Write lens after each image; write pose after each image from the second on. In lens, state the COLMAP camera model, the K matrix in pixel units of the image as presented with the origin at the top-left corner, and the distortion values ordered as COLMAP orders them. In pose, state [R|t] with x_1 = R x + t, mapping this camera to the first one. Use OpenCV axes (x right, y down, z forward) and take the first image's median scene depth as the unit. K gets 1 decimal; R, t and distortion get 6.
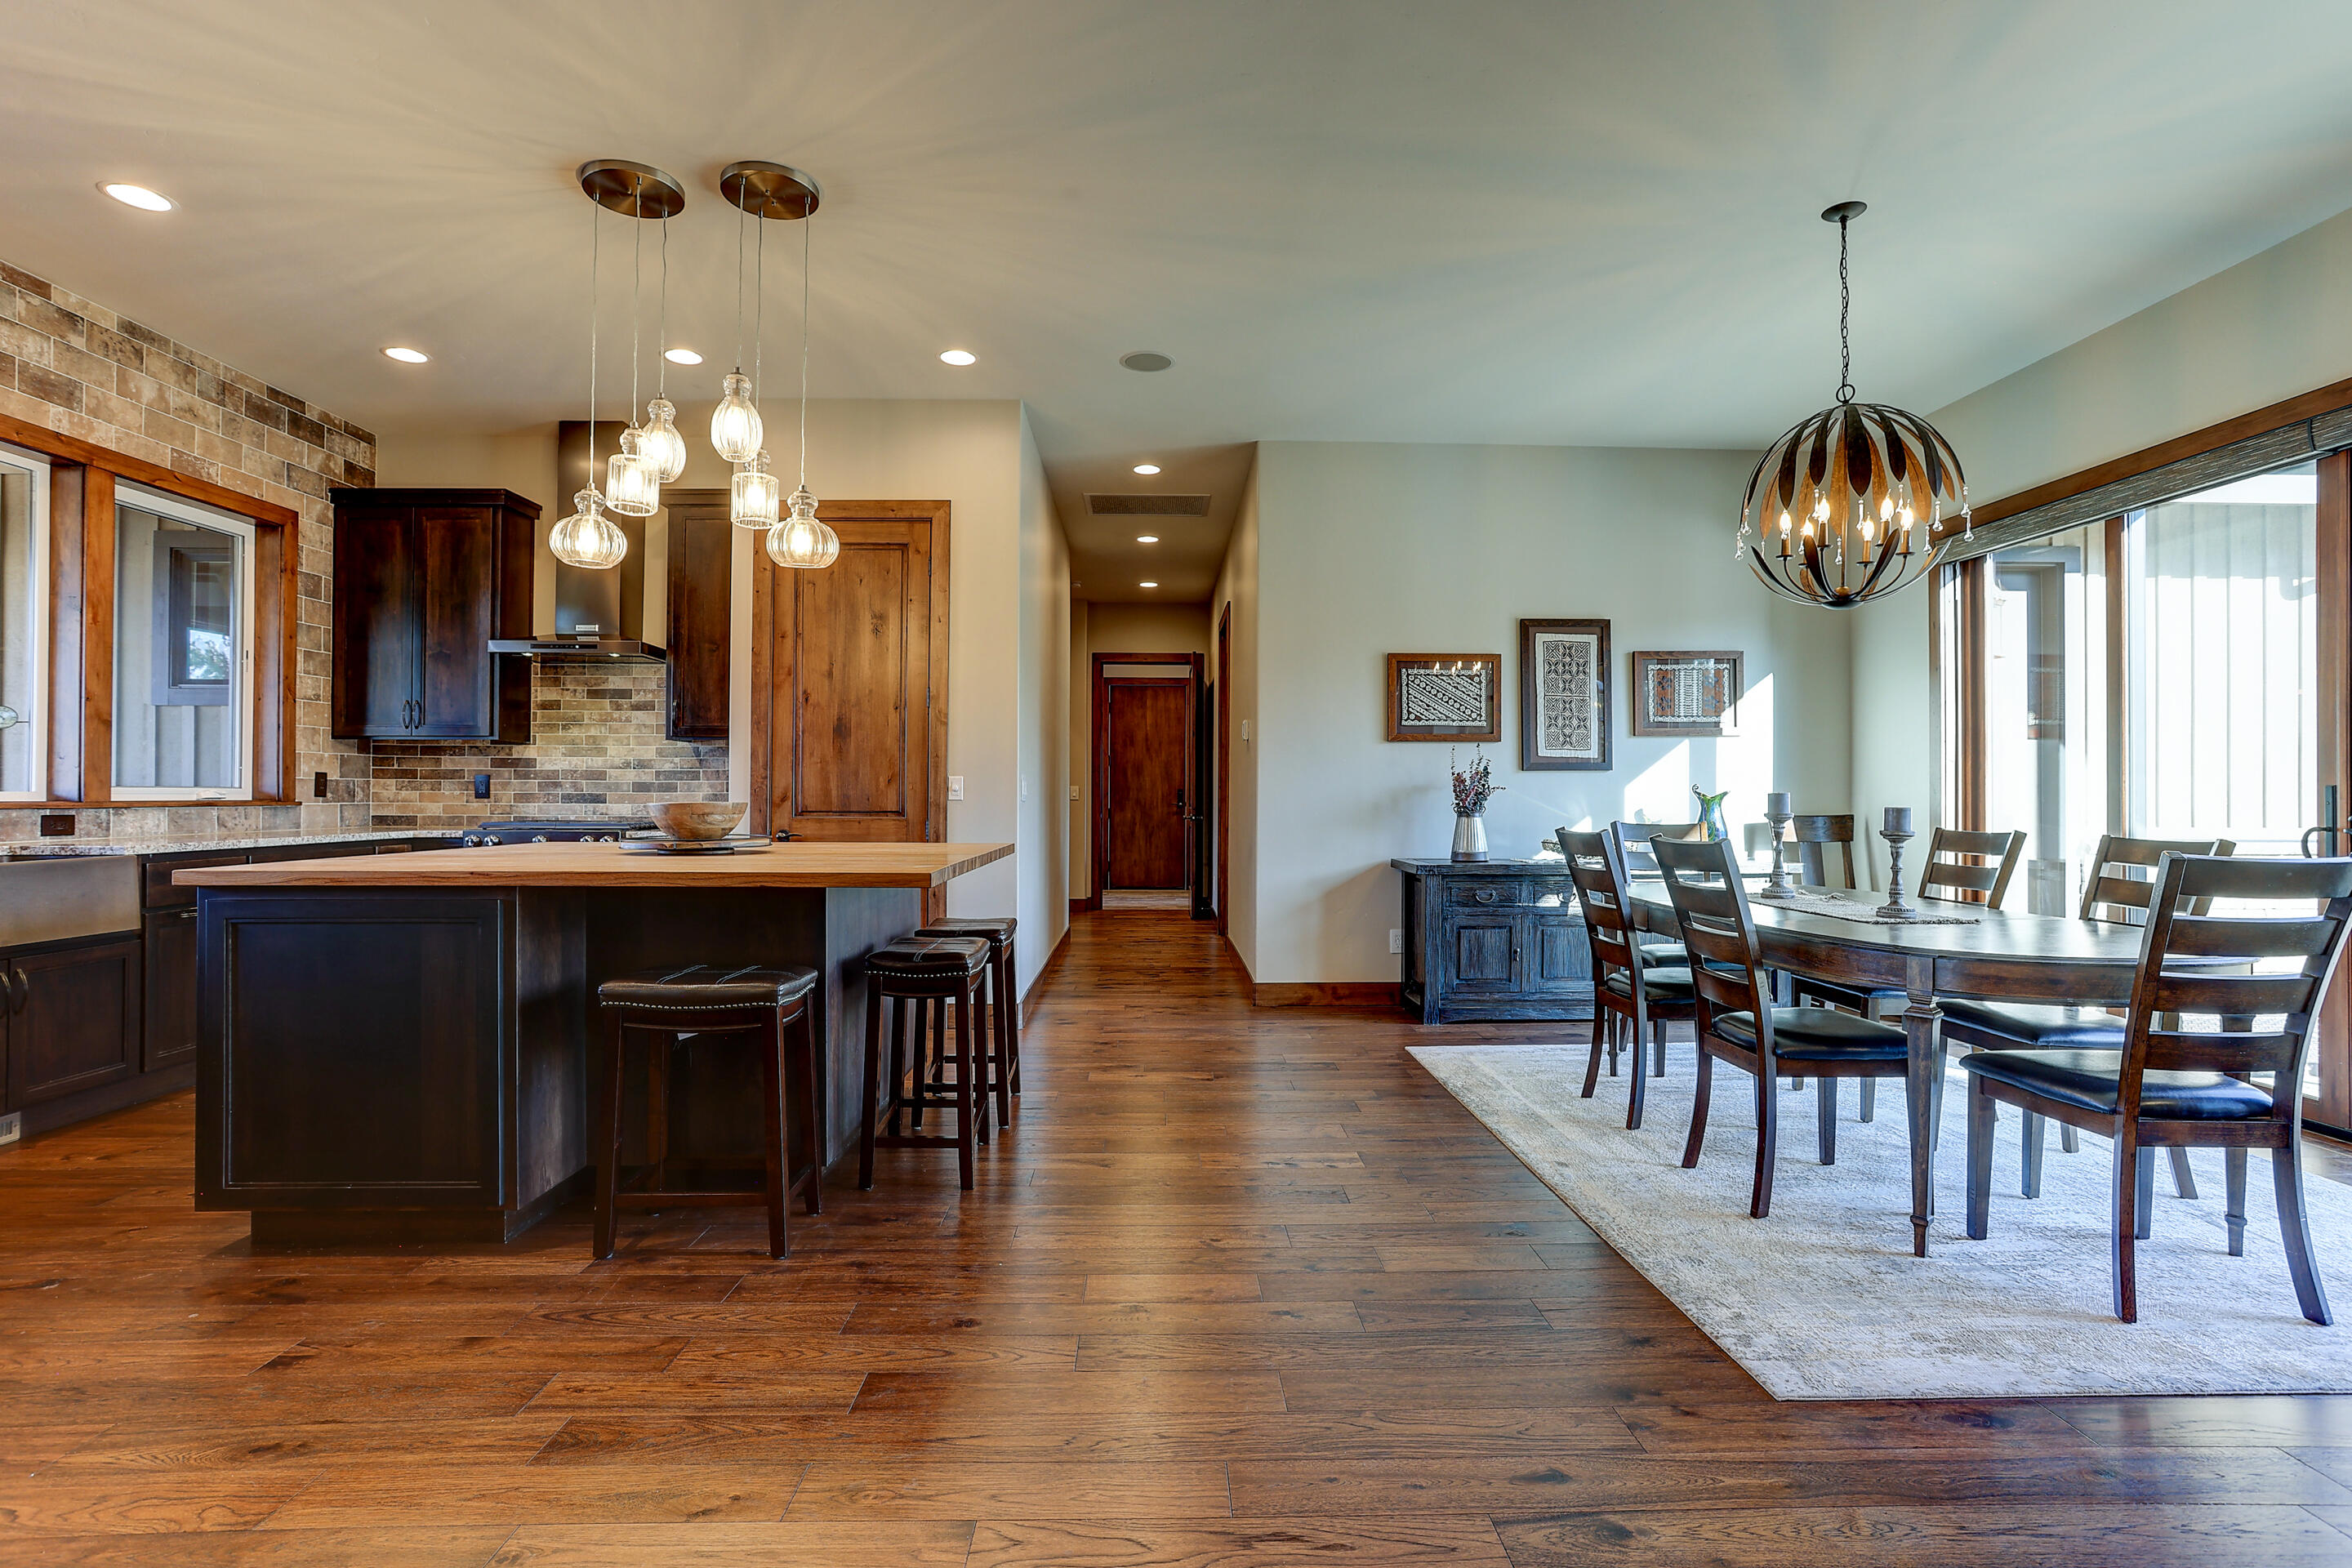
lens RADIAL K [[1143.9, 0, 1196.2], [0, 1143.9, 789.9], [0, 0, 1]] dist [-0.053186, 0.021801]
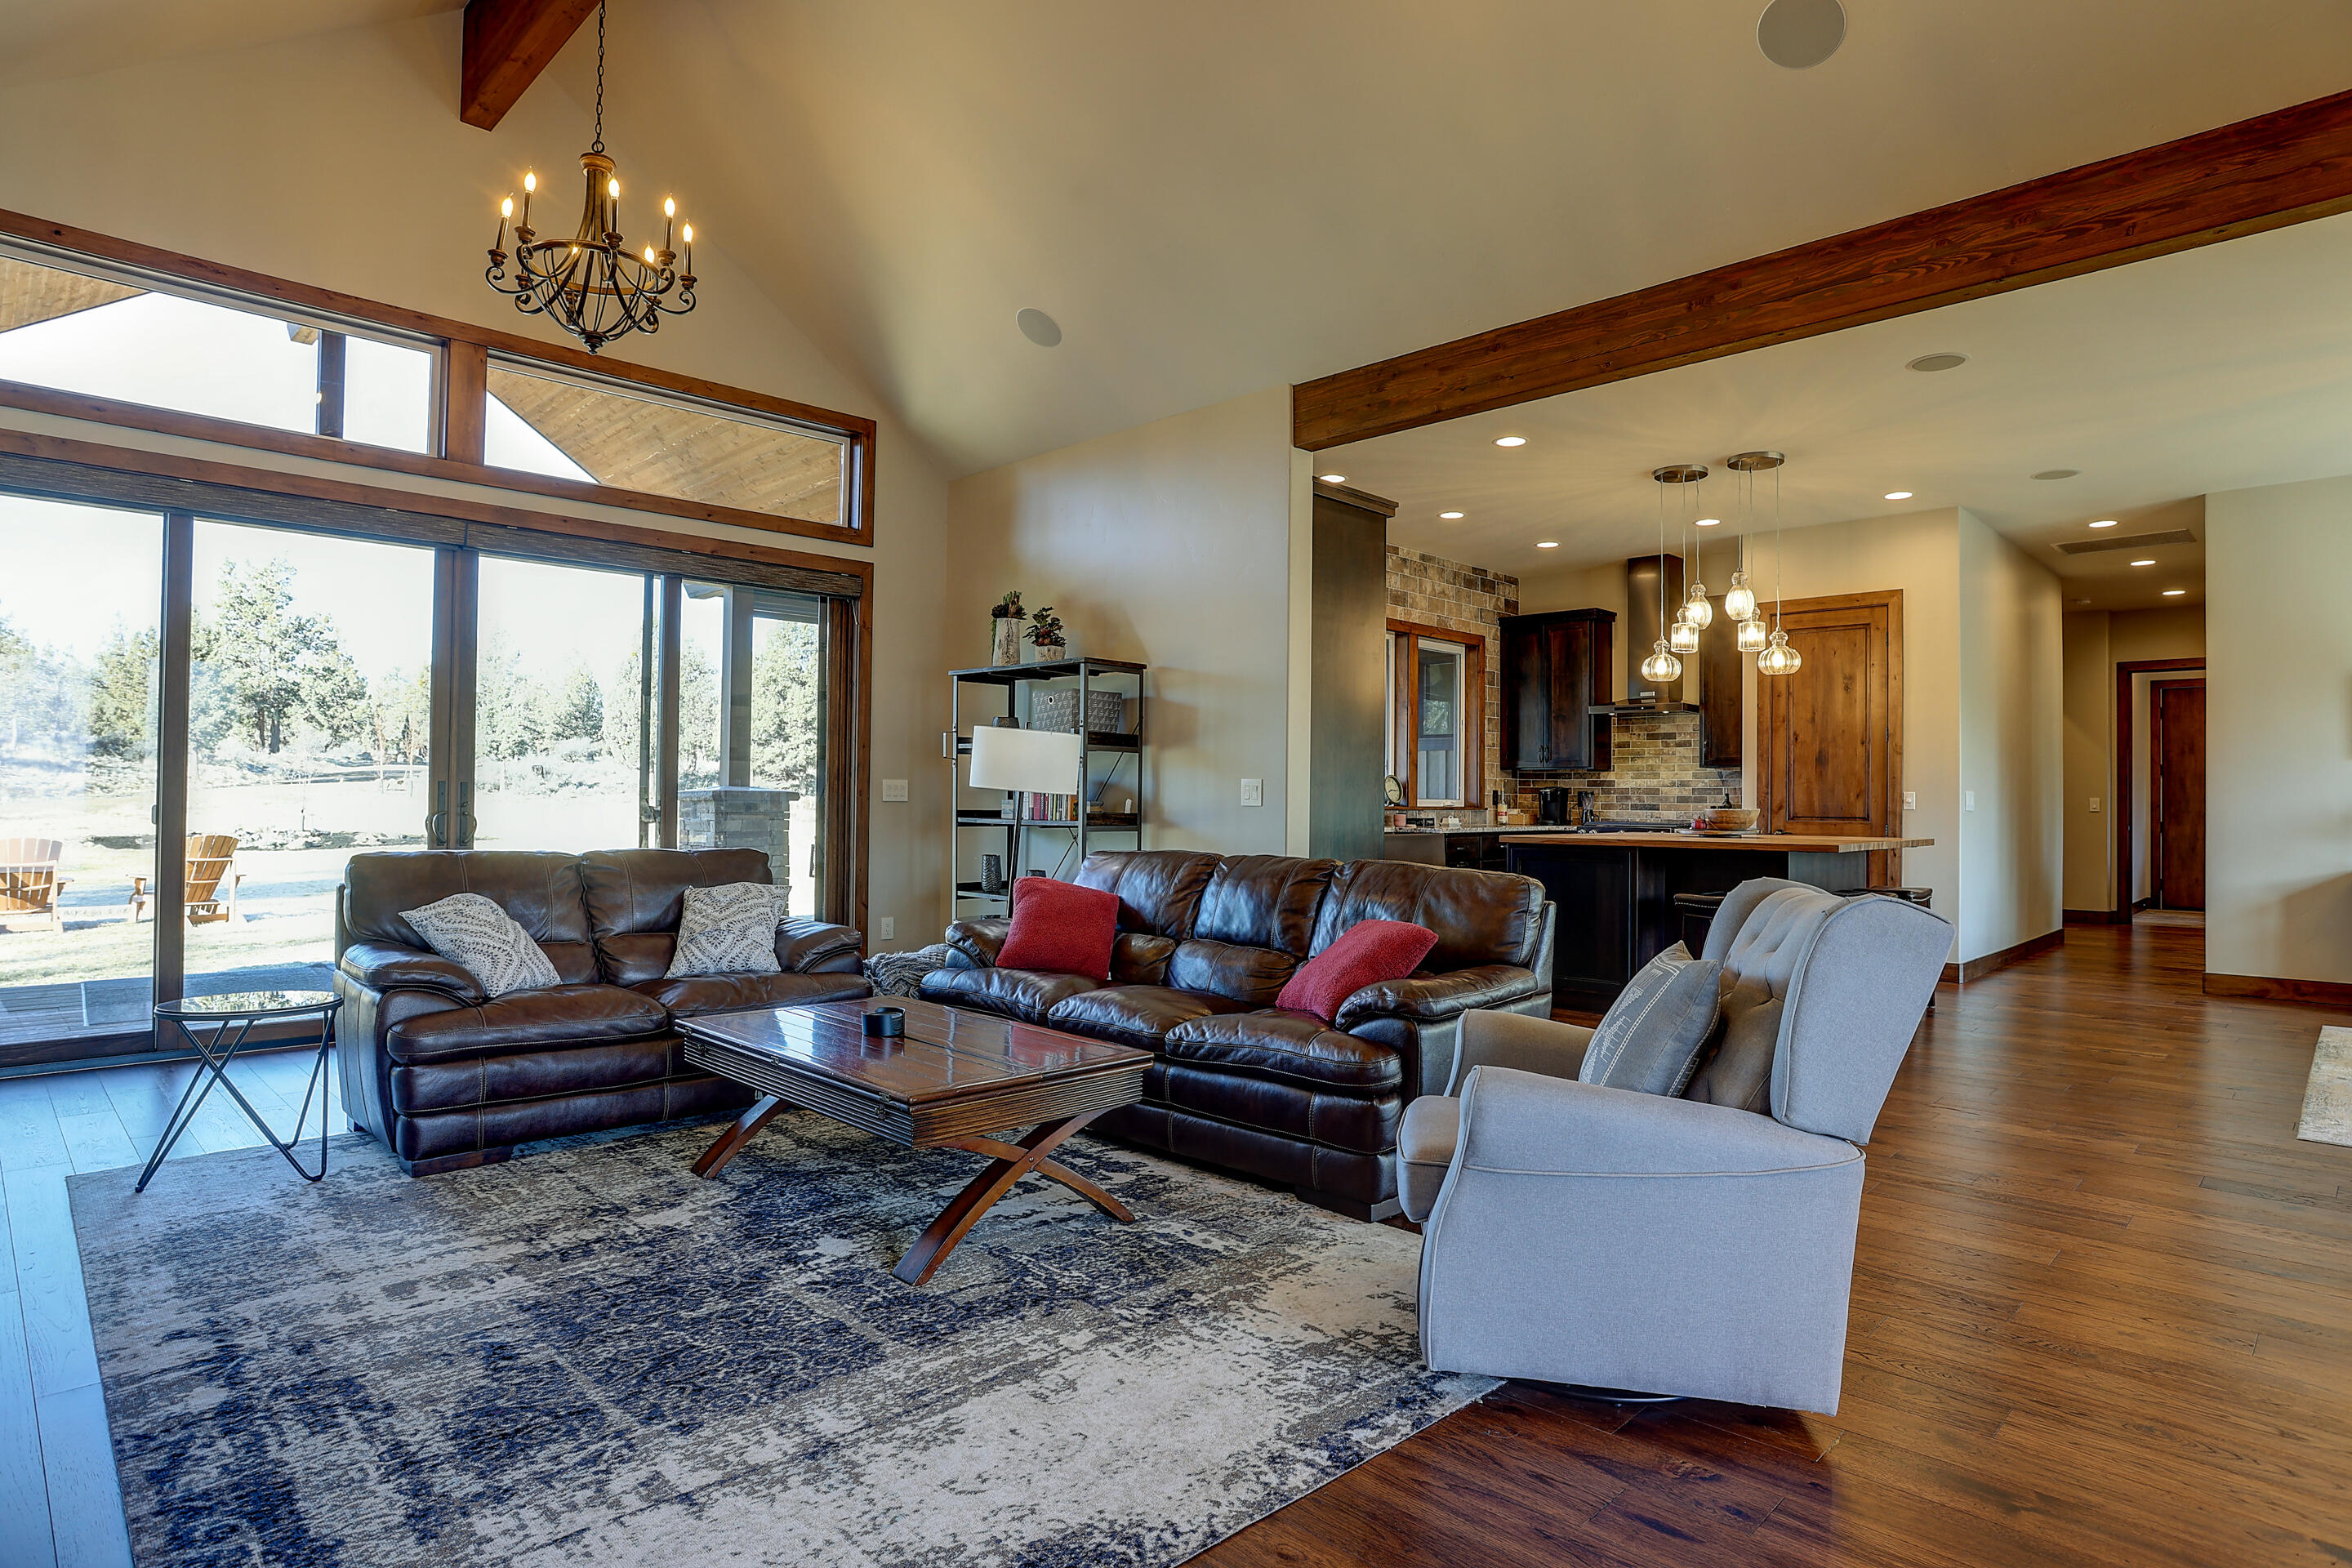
lens RADIAL K [[1278.0, 0, 1202.0], [0, 1278.0, 783.8], [0, 0, 1]] dist [-0.039940, 0.012426]
pose [[0.694800, -0.006957, -0.719170, 0.285375], [-0.002170, 0.999928, -0.011770, -0.001993], [0.719200, 0.009738, 0.694735, -0.648000]]
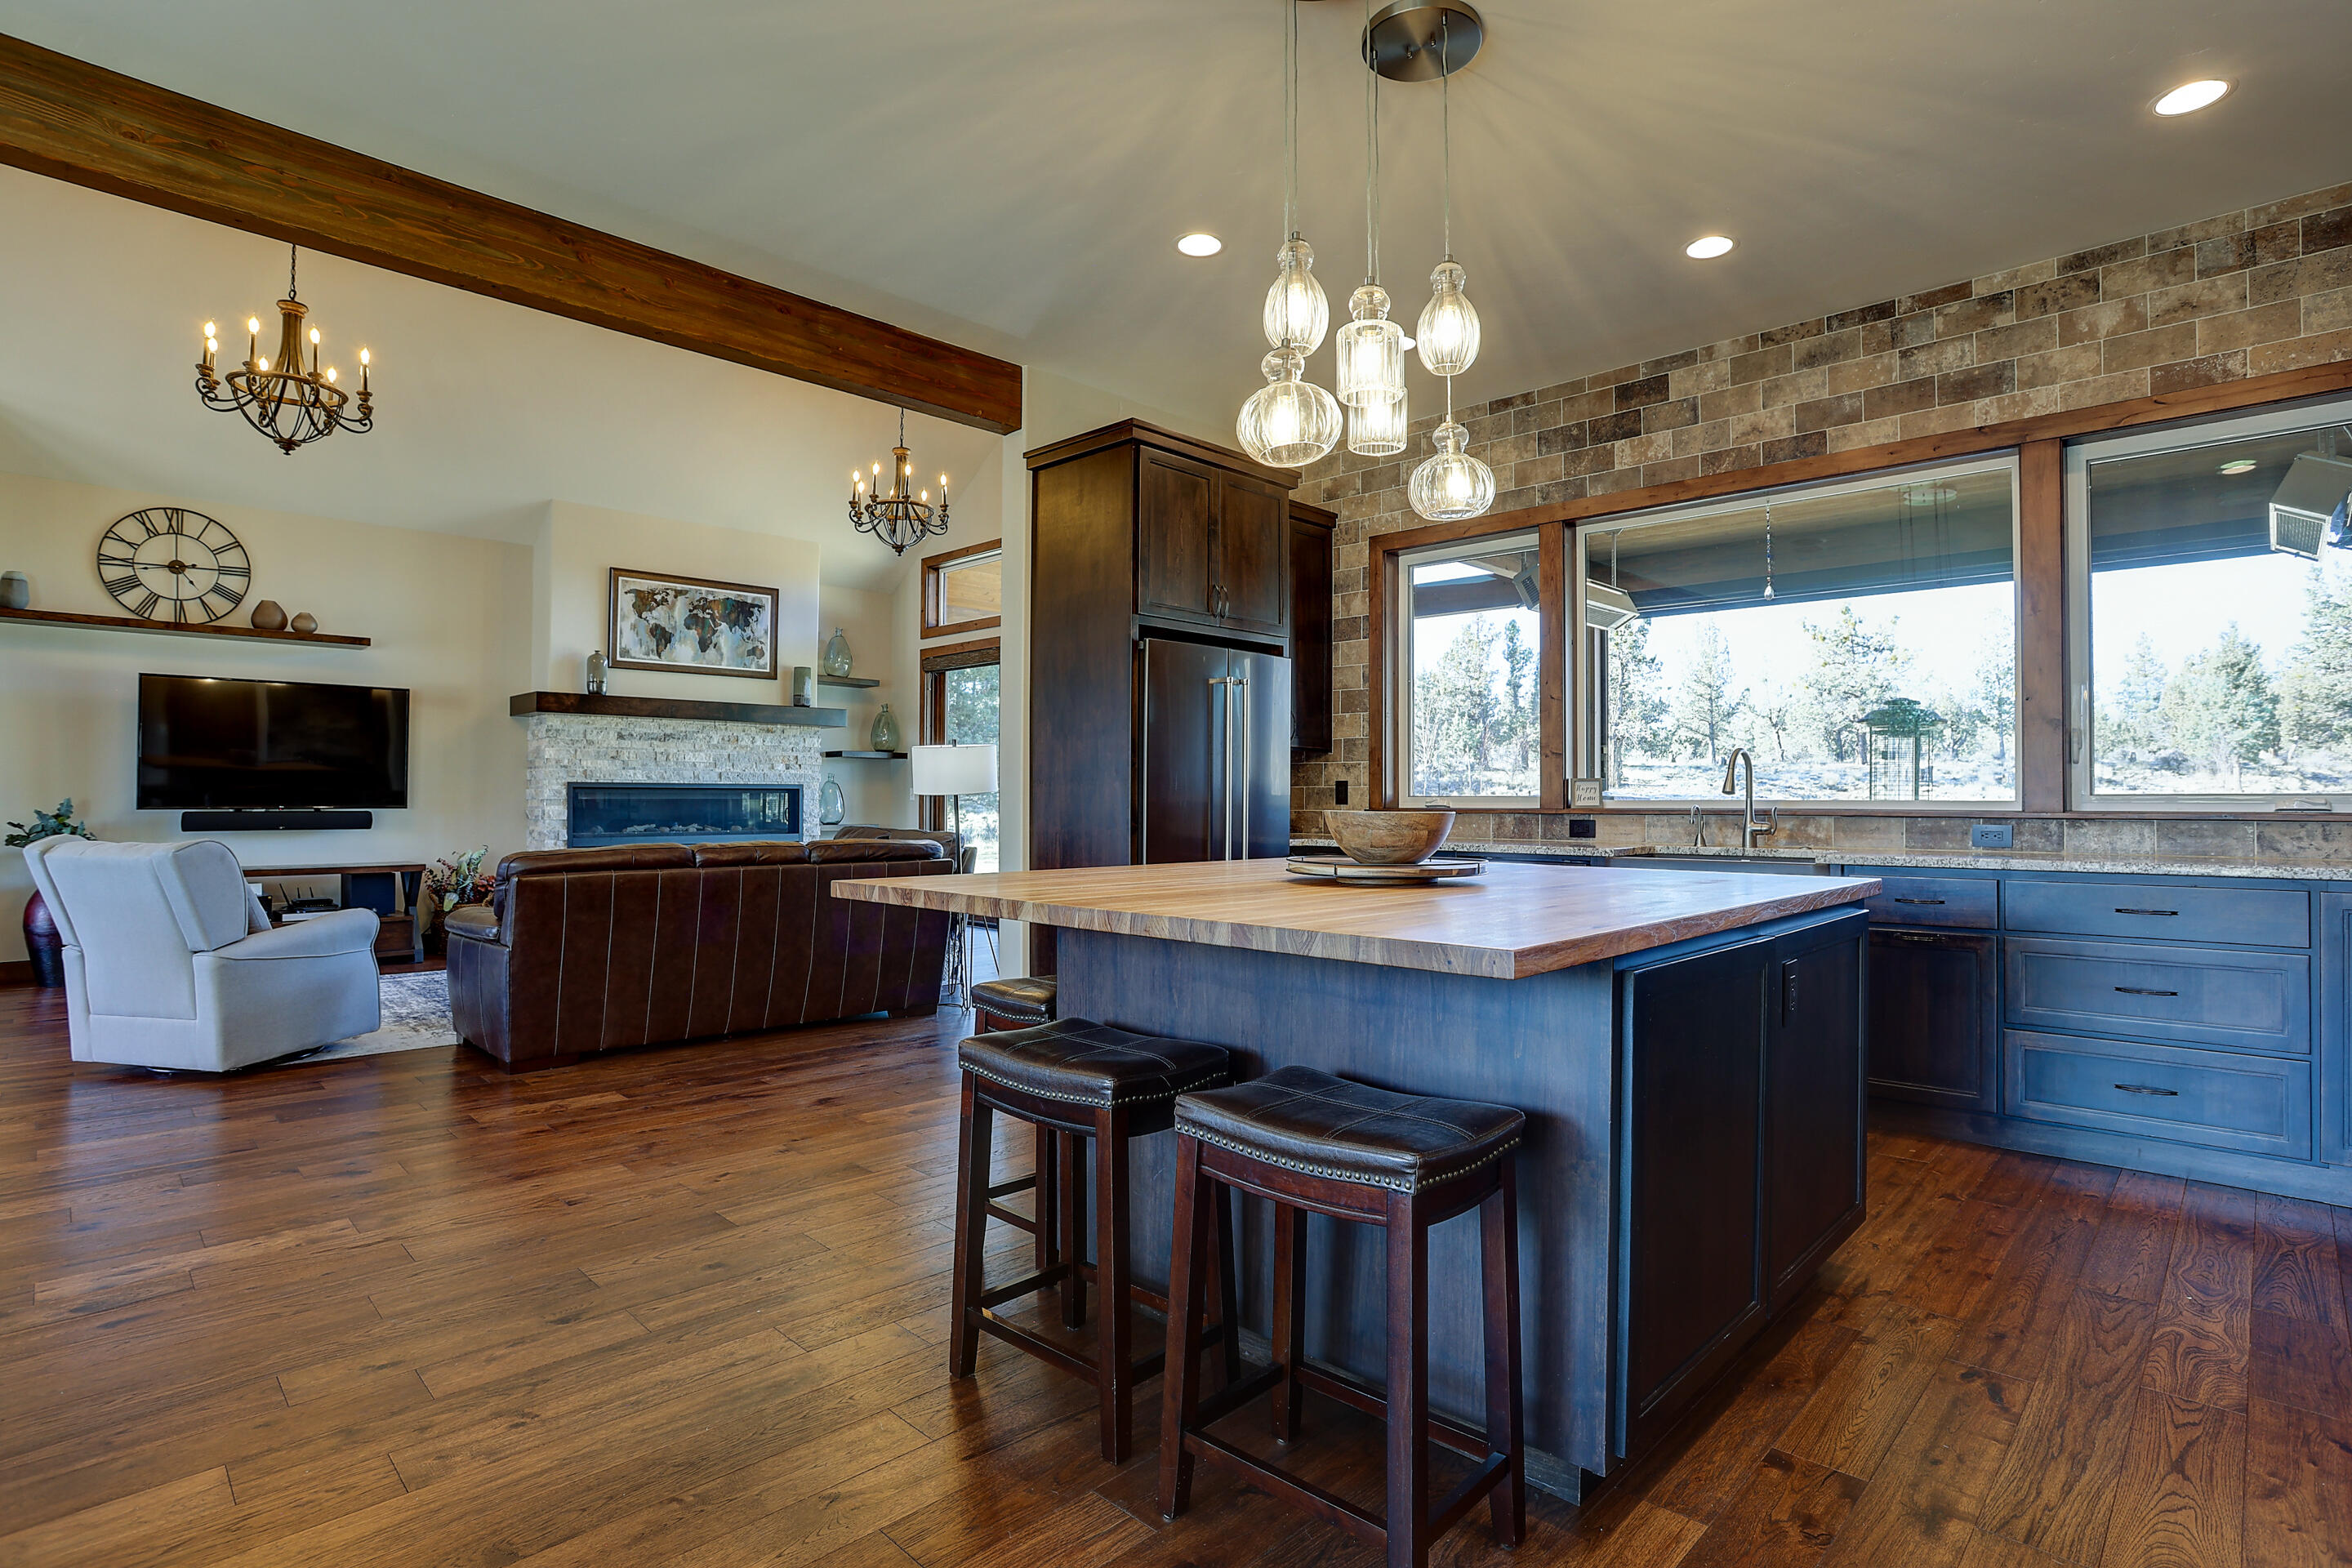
lens RADIAL K [[1163.4, 0, 1202.9], [0, 1163.4, 795.0], [0, 0, 1]] dist [-0.069185, 0.024088]
pose [[-0.722025, -0.008025, -0.691820, 0.103477], [-0.000943, 0.999943, -0.010615, 0.006149], [0.691866, -0.007012, -0.721992, 0.956837]]
